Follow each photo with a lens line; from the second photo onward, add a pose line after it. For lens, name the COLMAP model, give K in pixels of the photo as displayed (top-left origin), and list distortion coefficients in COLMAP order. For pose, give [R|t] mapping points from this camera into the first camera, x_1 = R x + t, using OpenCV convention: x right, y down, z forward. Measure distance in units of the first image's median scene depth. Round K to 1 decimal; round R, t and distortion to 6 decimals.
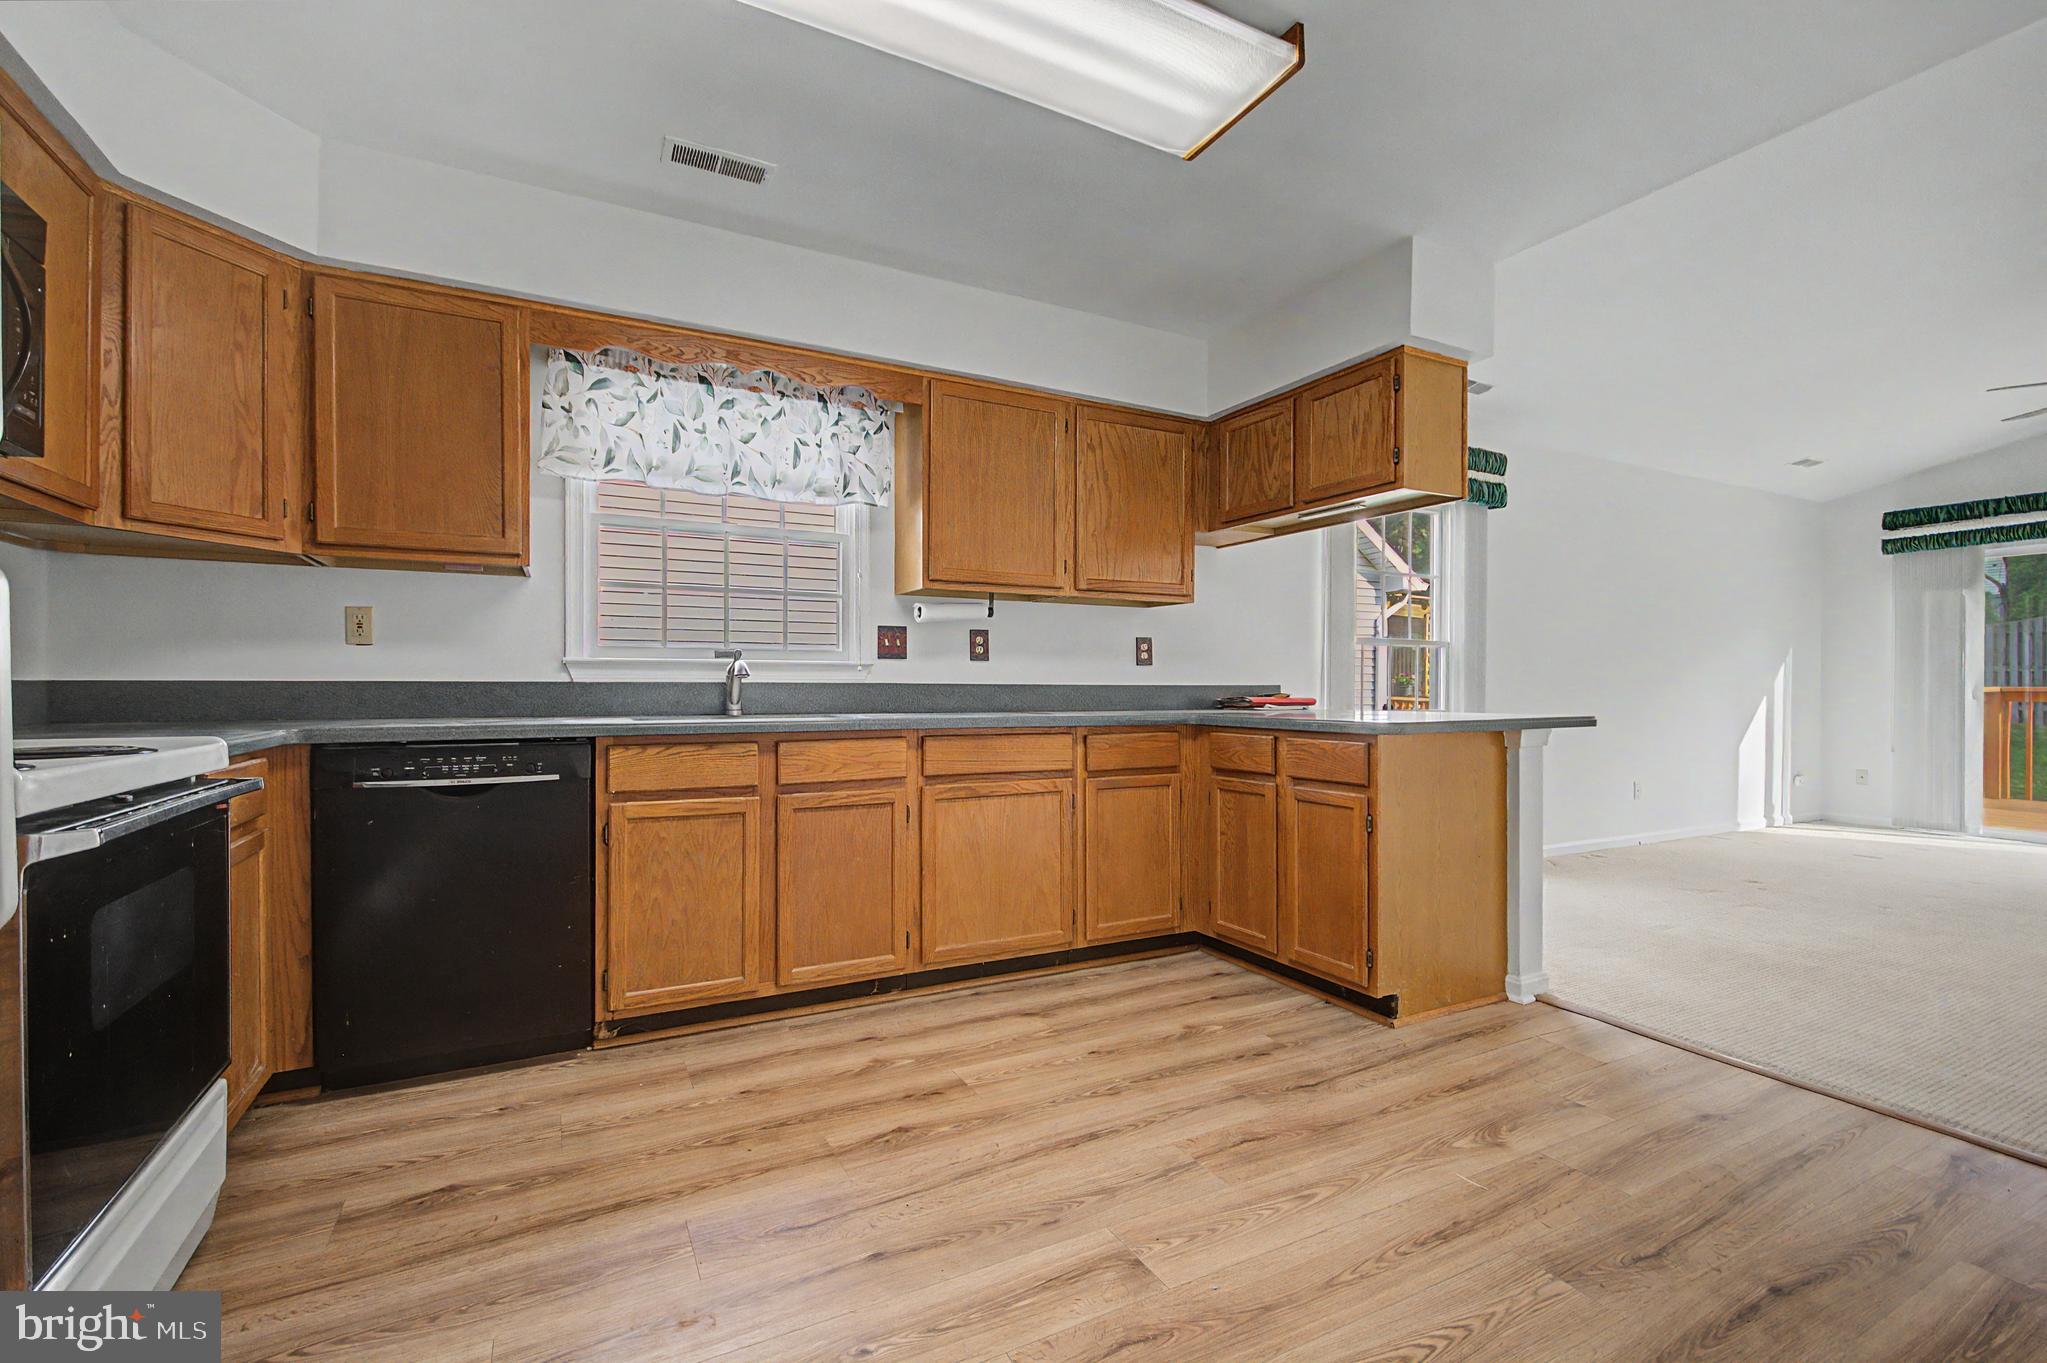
lens RADIAL K [[901.6, 0, 1020.1], [0, 901.6, 684.7], [0, 0, 1]] dist [-0.001136, -0.000954]
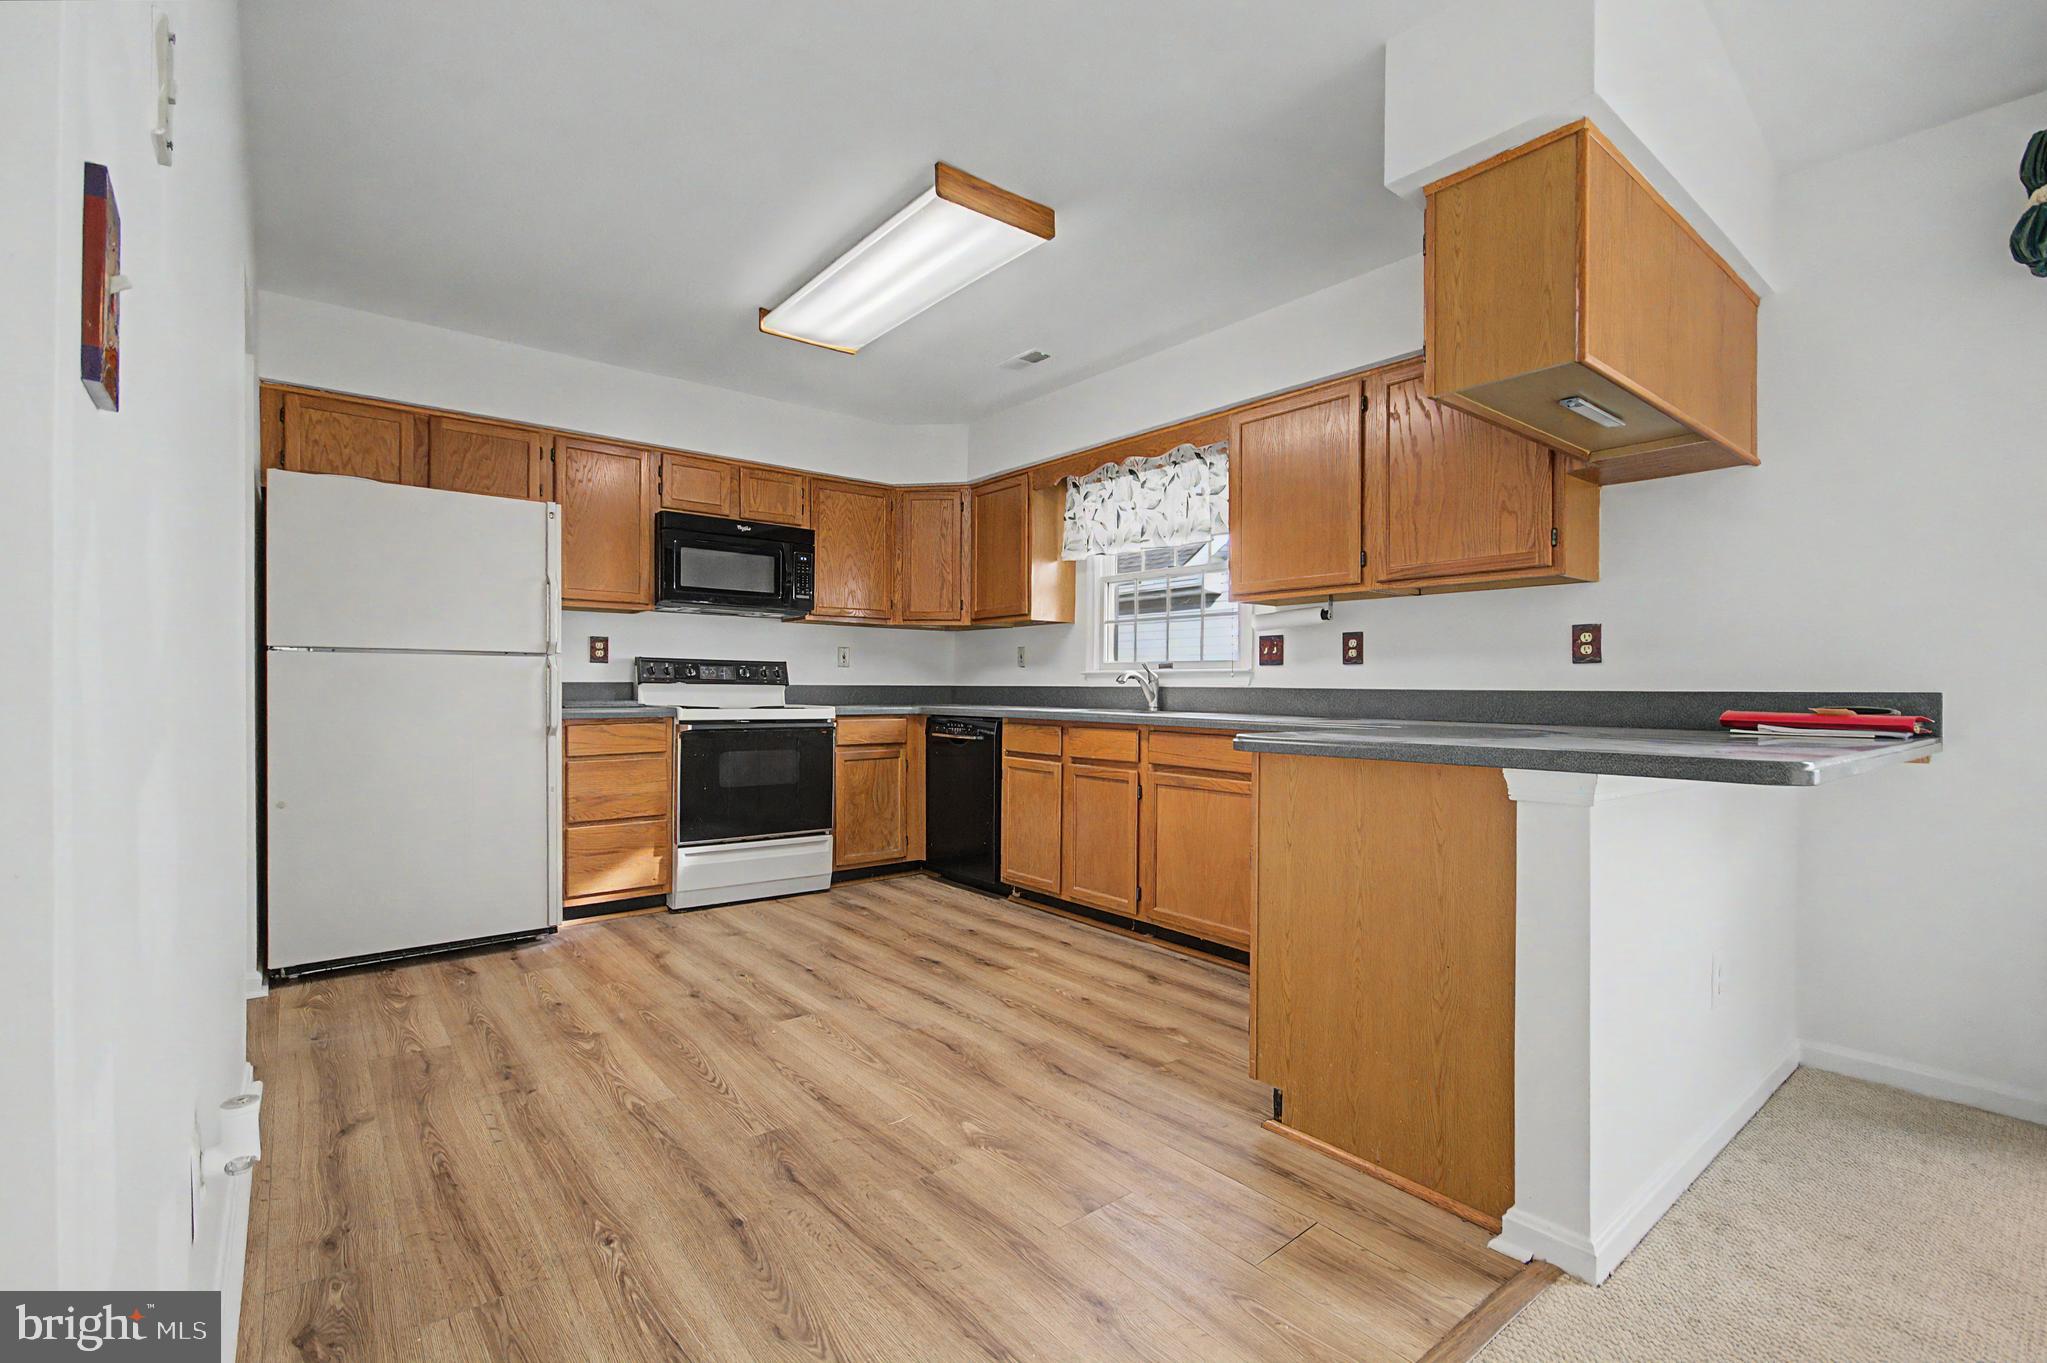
lens RADIAL K [[901.6, 0, 1015.1], [0, 901.6, 685.4], [0, 0, 1]] dist [-0.001136, -0.000954]
pose [[0.192722, -0.002647, -0.981250, 1.059995], [-0.005404, 0.999978, -0.003759, 0.001629], [0.981239, 0.006027, 0.192703, 0.588182]]
